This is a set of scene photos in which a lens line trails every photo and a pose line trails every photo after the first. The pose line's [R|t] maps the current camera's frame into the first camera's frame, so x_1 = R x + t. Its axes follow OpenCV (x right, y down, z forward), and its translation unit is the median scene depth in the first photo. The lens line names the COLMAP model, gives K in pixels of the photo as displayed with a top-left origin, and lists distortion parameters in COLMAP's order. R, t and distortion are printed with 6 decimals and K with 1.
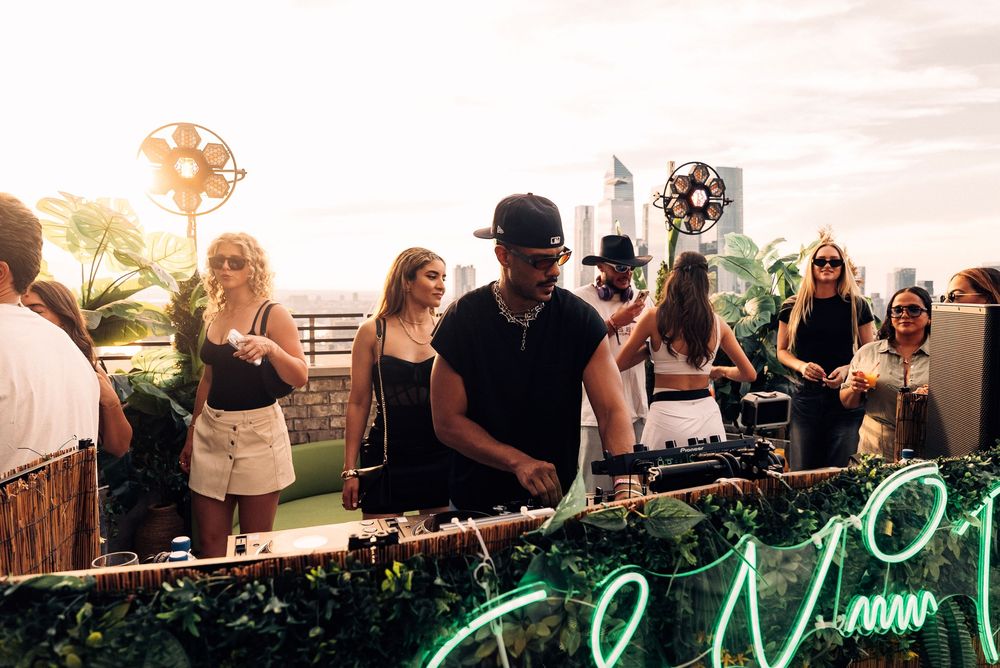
lens RADIAL K [[663.6, 0, 503.3], [0, 663.6, 335.7], [0, 0, 1]] dist [0.005618, -0.018309]
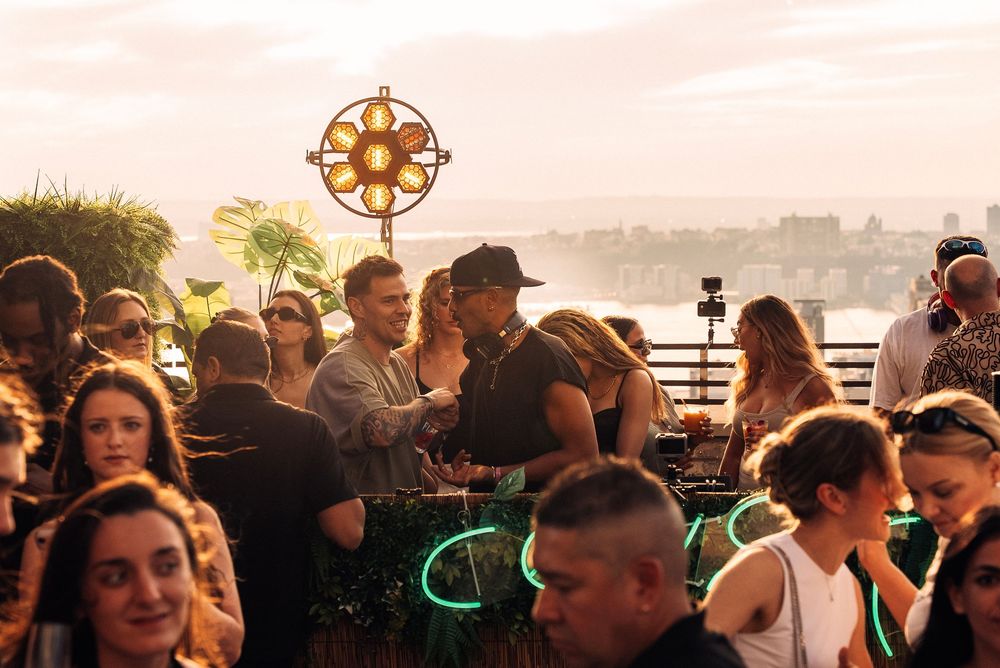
lens RADIAL K [[2248.6, 0, 509.1], [0, 2248.6, 349.2], [0, 0, 1]] dist [0.124643, -0.132017]
pose [[0.908304, 0.015581, -0.418020, 2.341966], [-0.015907, 0.999870, 0.002705, -0.117721], [0.418008, 0.004192, 0.908434, -4.052917]]
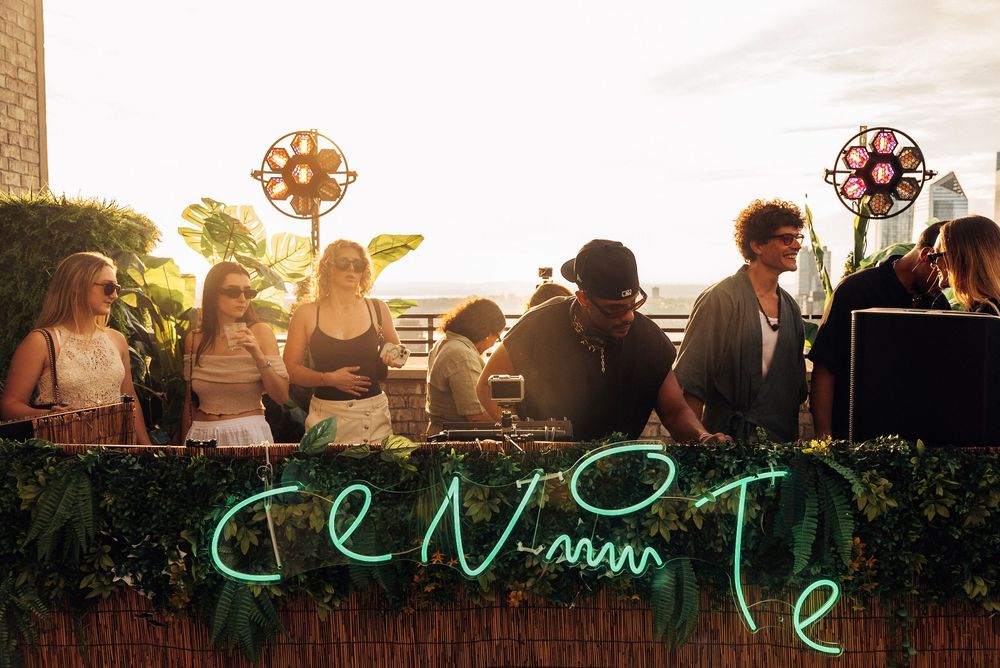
lens RADIAL K [[926.1, 0, 504.3], [0, 926.1, 336.2], [0, 0, 1]] dist [0.009001, -0.000708]
pose [[0.928261, 0.019425, -0.371422, 1.140062], [-0.023830, 0.999690, -0.007273, 0.024139], [0.371165, 0.015602, 0.928436, -0.751737]]
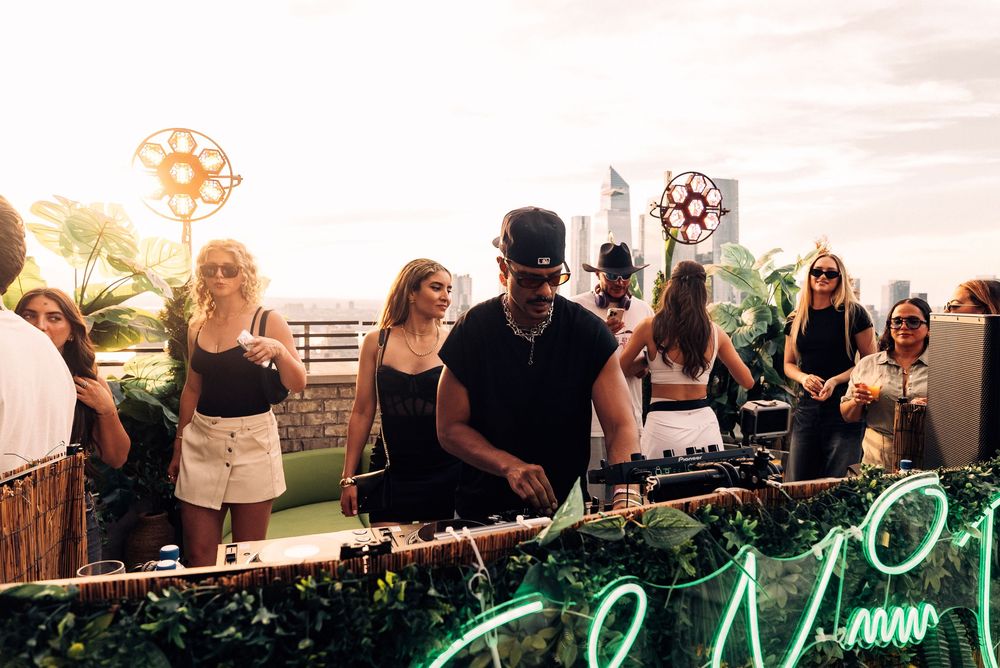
lens RADIAL K [[663.6, 0, 503.3], [0, 663.6, 335.7], [0, 0, 1]] dist [0.005618, -0.018309]
pose [[0.999962, 0.006035, 0.006276, -0.001138], [-0.005945, 0.999882, -0.014187, 0.005268], [-0.006360, 0.014149, 0.999880, 0.014726]]
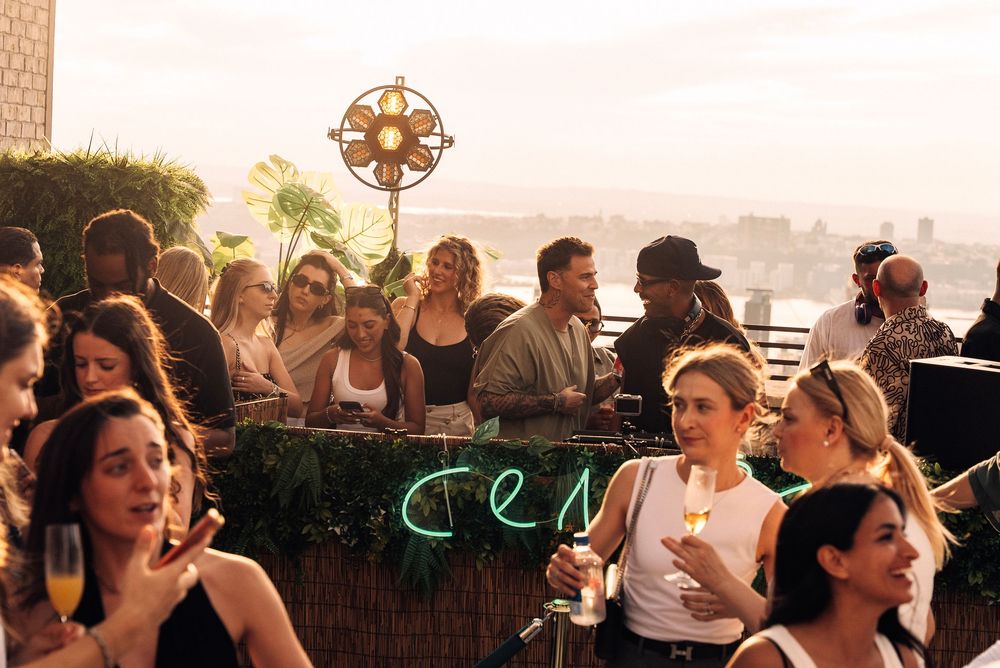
lens RADIAL K [[1960.0, 0, 503.9], [0, 1960.0, 320.0], [0, 0, 1]] dist [0.062179, 0.099616]
pose [[0.906781, 0.078379, -0.414252, 2.336397], [-0.083765, 0.996472, 0.005182, -0.113941], [0.413197, 0.030001, 0.910147, -4.015102]]
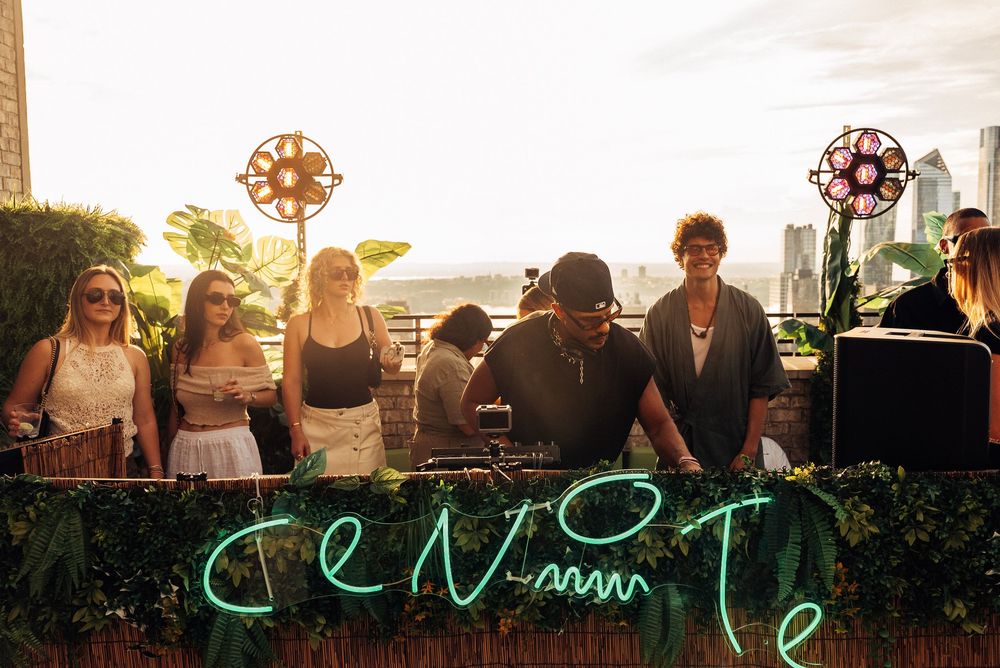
lens RADIAL K [[926.1, 0, 504.3], [0, 926.1, 336.2], [0, 0, 1]] dist [0.009001, -0.000708]
pose [[0.933492, 0.018844, -0.358103, 1.144083], [-0.014958, 0.999795, 0.013619, -0.082360], [0.358287, -0.007357, 0.933583, -0.767533]]
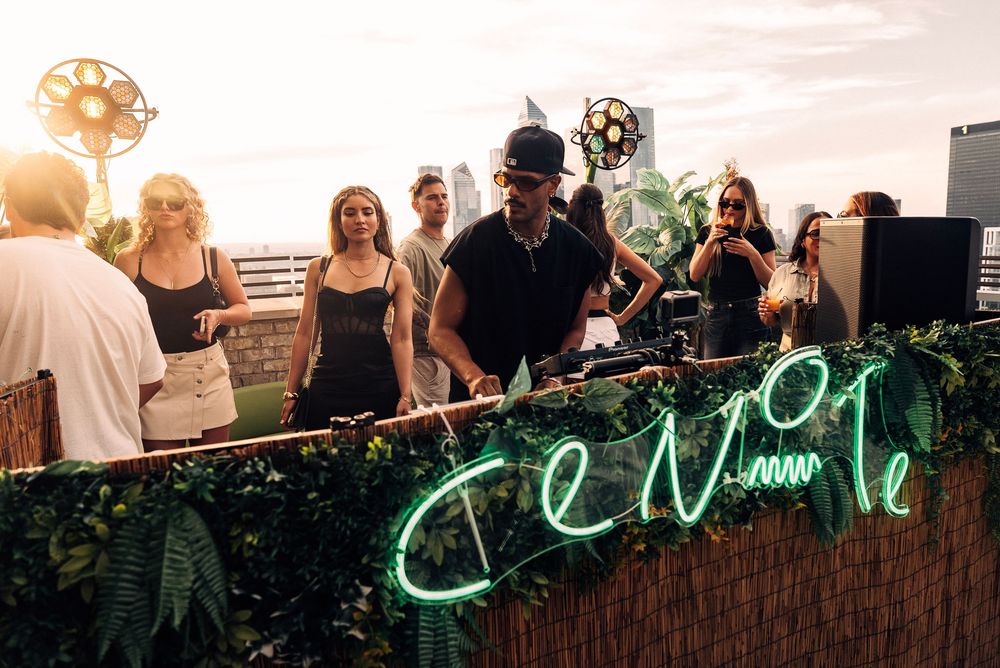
lens RADIAL K [[664.6, 0, 500.0], [0, 664.6, 334.0], [0, 0, 1]] dist [0.001283, -0.001193]
pose [[0.992590, -0.048065, 0.111599, -0.052552], [0.039318, 0.996075, 0.079298, 0.060012], [-0.114973, -0.074322, 0.990584, -0.126669]]
